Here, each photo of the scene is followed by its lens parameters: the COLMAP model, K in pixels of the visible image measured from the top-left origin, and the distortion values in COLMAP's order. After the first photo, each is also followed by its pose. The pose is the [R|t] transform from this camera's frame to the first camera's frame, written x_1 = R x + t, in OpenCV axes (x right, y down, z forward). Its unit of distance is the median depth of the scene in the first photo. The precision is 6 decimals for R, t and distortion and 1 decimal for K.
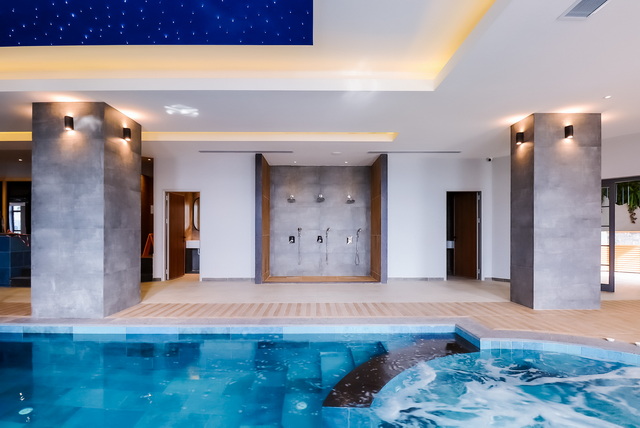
lens RADIAL K [[331.6, 0, 319.5], [0, 331.6, 235.5], [0, 0, 1]] dist [-0.015317, -0.000785]
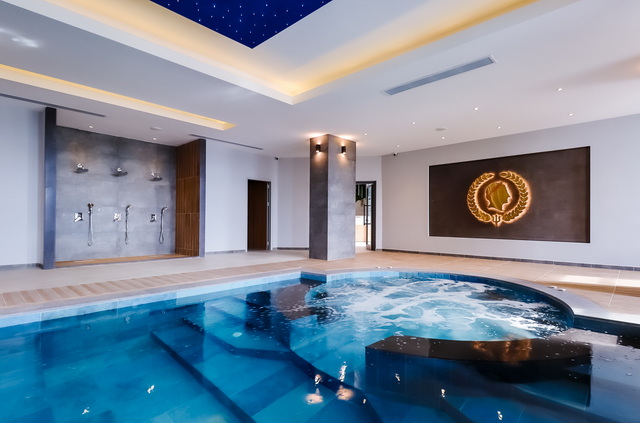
lens RADIAL K [[315.4, 0, 319.9], [0, 315.4, 222.8], [0, 0, 1]] dist [0.001271, -0.000053]
pose [[0.695895, 0.005792, 0.718120, -0.281769], [-0.004477, 0.999983, -0.003726, 0.033690], [-0.718130, -0.000622, 0.695909, -0.005758]]
